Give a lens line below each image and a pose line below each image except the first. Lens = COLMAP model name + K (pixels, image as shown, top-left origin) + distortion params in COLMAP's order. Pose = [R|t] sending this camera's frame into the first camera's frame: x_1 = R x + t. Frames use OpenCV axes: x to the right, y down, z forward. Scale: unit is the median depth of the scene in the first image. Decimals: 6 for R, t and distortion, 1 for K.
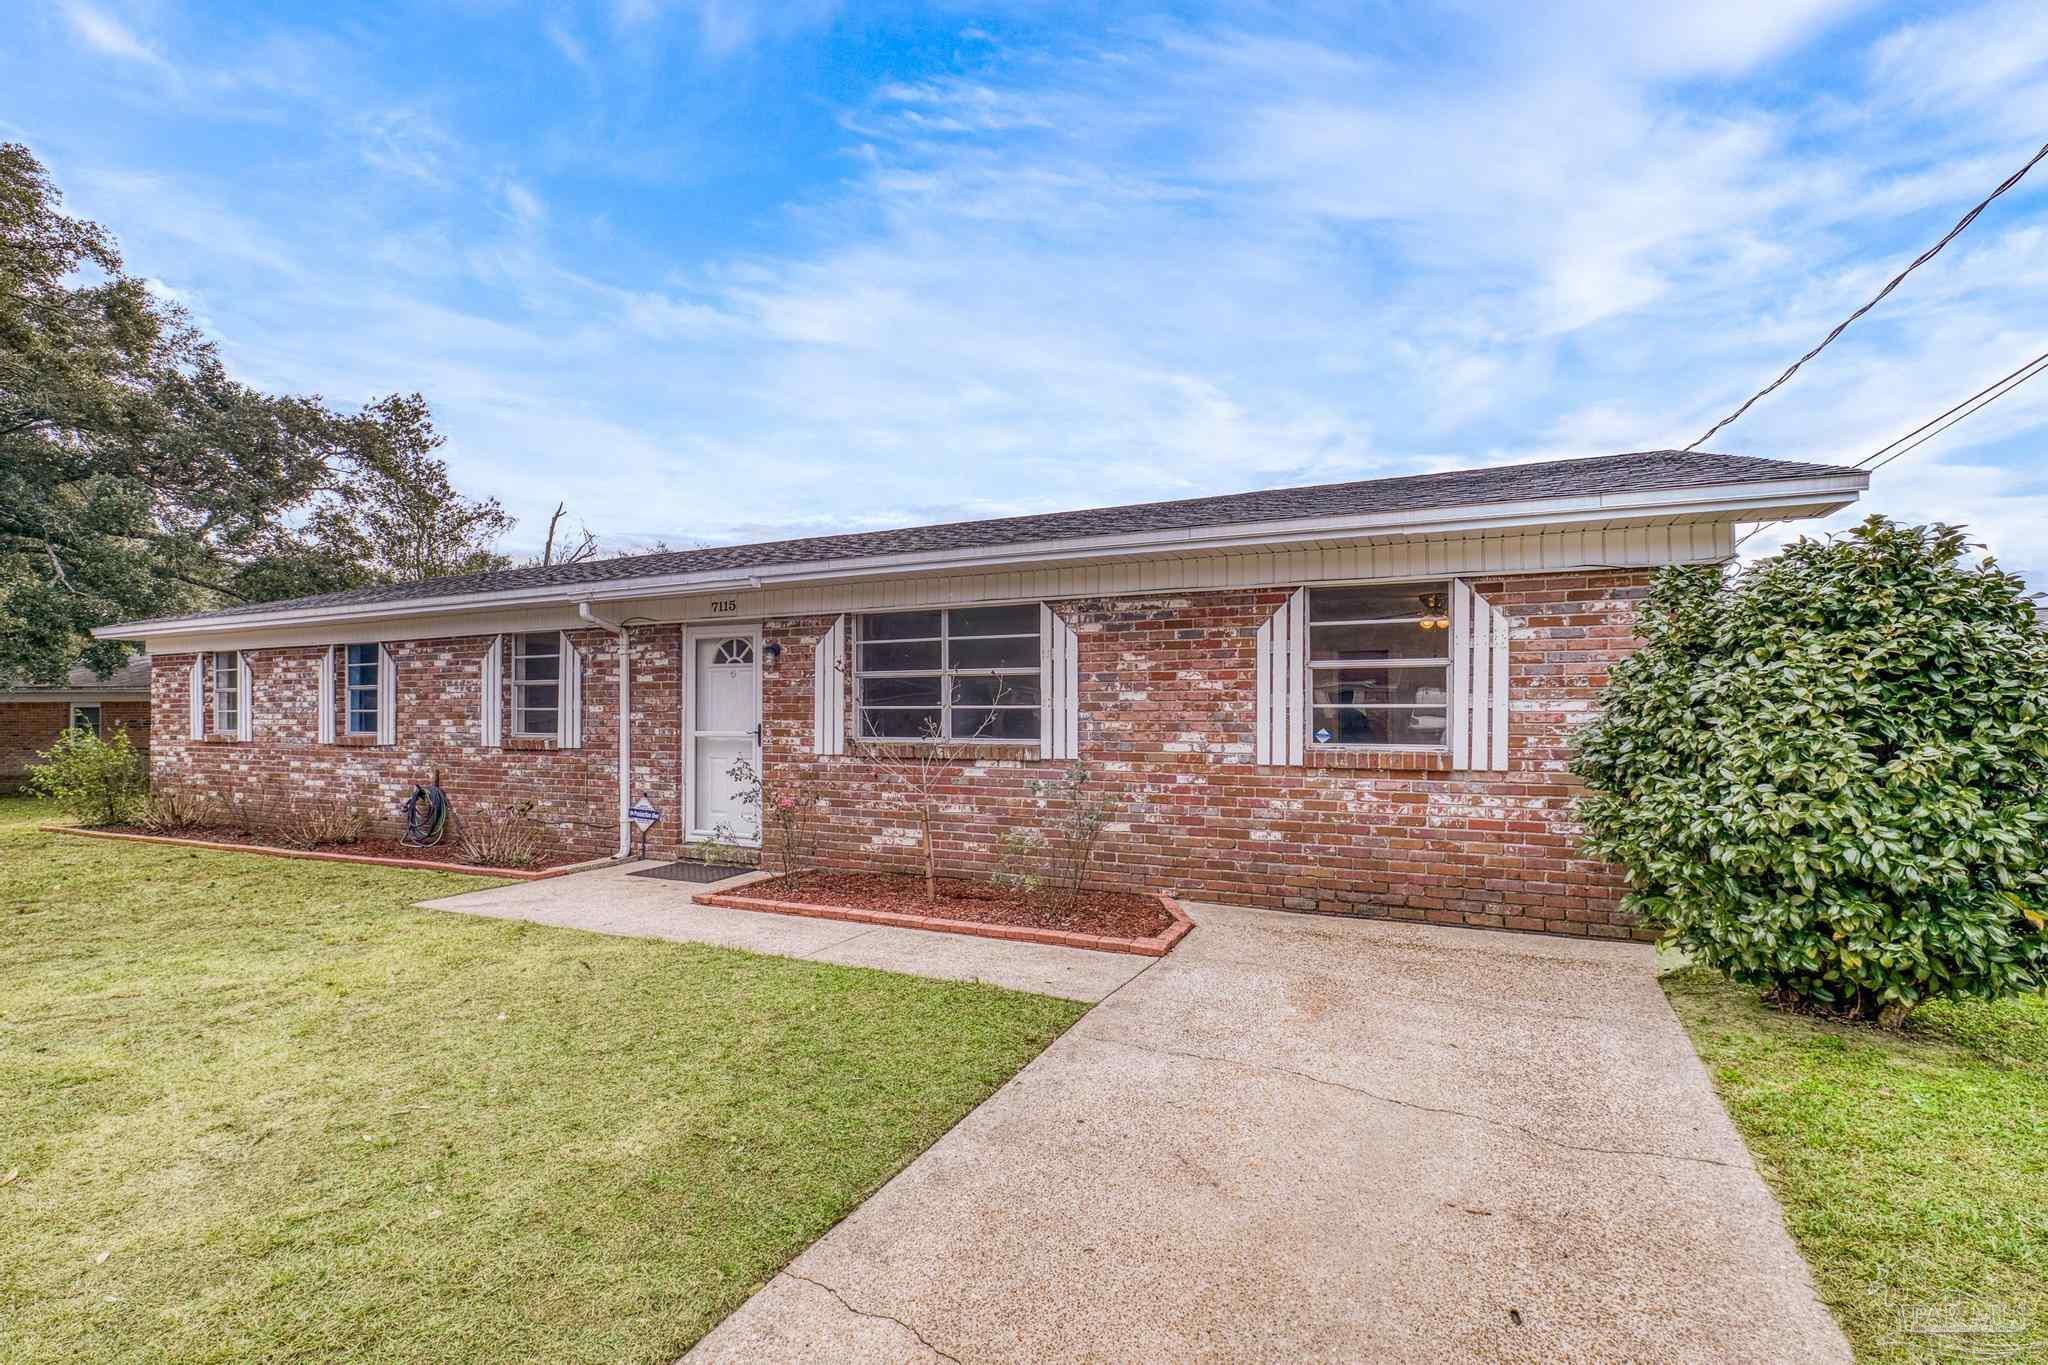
lens RADIAL K [[868.2, 0, 1015.6], [0, 868.2, 714.6], [0, 0, 1]] dist [0.000738, 0.000354]
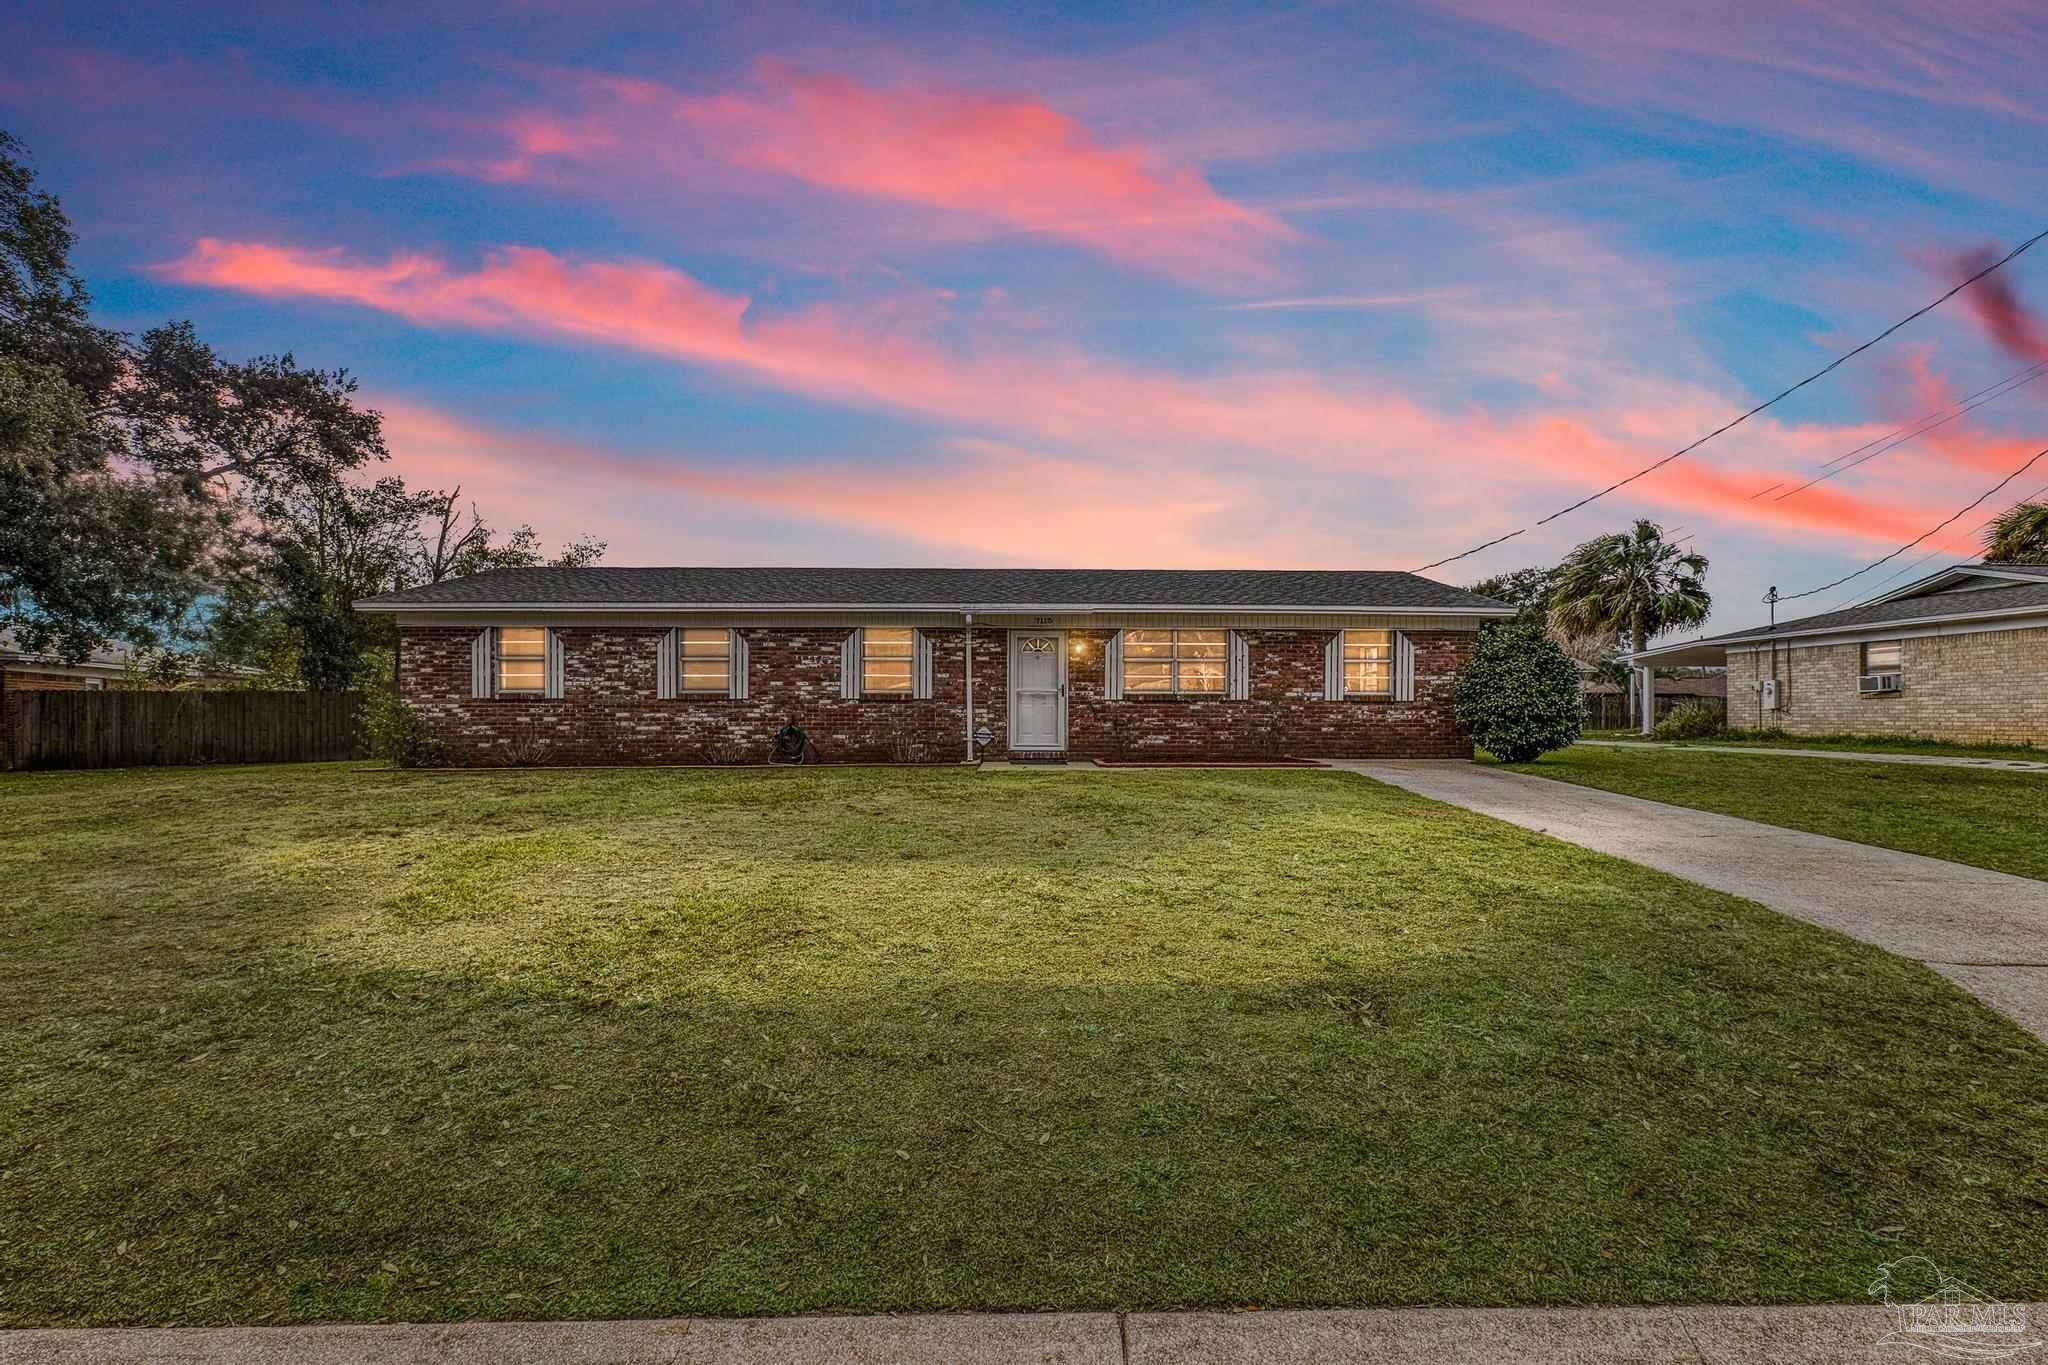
lens RADIAL K [[847.2, 0, 1031.5], [0, 847.2, 726.1], [0, 0, 1]] dist [0.000019, 0.000331]
pose [[0.904416, 0.001327, 0.426650, -1.157909], [-0.003684, 0.999982, 0.004699, 0.093688], [-0.426636, -0.005822, 0.904405, -0.633944]]
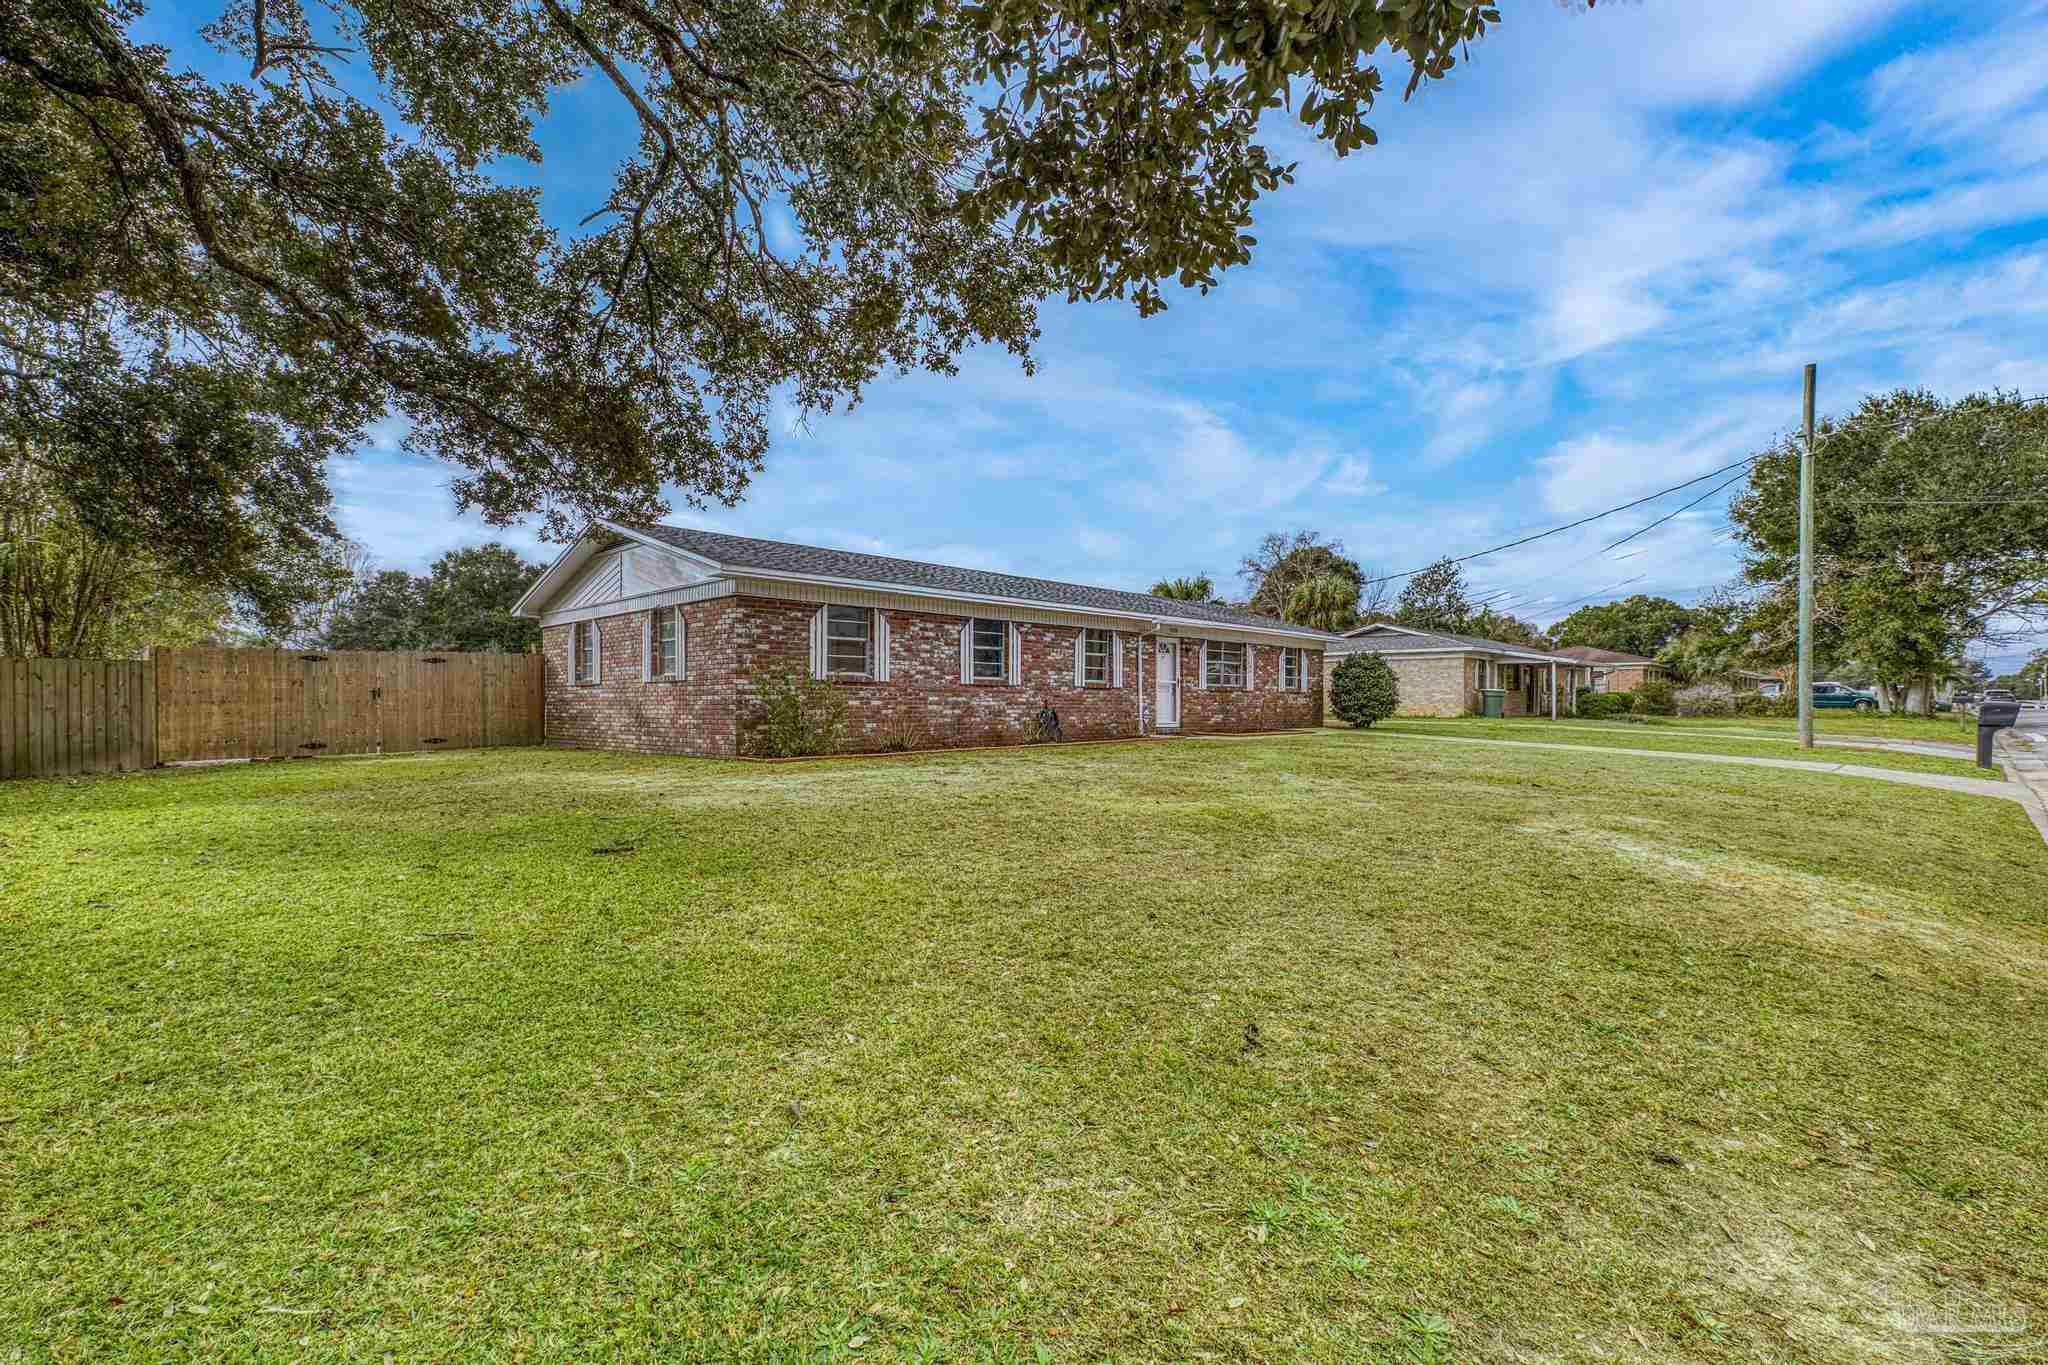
lens RADIAL K [[893.9, 0, 992.4], [0, 893.9, 738.1], [0, 0, 1]] dist [0.032510, 0.000073]
pose [[0.365091, -0.031903, 0.930425, -3.004192], [-0.003924, 0.999351, 0.035806, 0.096905], [-0.930964, -0.016723, 0.364728, 0.558323]]
